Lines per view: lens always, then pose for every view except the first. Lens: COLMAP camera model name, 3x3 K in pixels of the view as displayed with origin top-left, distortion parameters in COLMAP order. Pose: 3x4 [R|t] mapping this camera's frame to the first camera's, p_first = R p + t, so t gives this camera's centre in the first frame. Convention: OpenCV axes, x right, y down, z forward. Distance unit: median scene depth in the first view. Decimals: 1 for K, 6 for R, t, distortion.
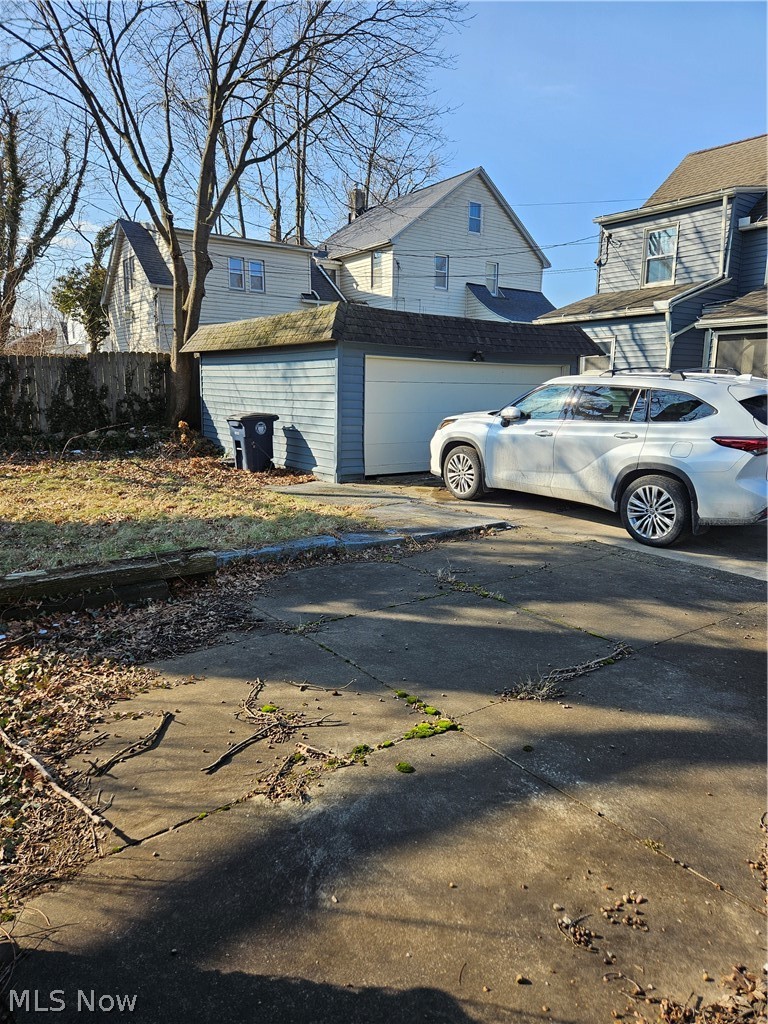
lens RADIAL K [[675.5, 0, 398.2], [0, 675.5, 514.7], [0, 0, 1]] dist [0.063694, -0.053333]
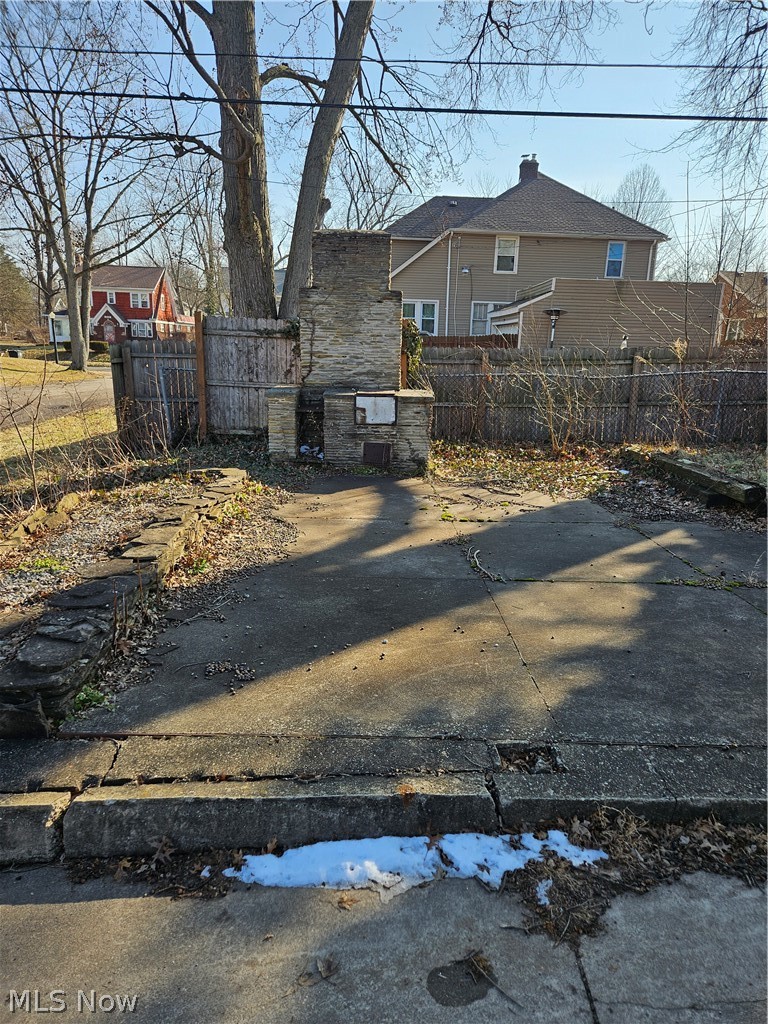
lens RADIAL K [[675.5, 0, 398.2], [0, 675.5, 514.7], [0, 0, 1]] dist [0.063694, -0.053333]
pose [[-0.552691, 0.181600, -0.813360, 1.133686], [-0.183099, 0.925663, 0.331093, -0.200004], [0.813024, 0.331918, -0.478355, 1.216900]]
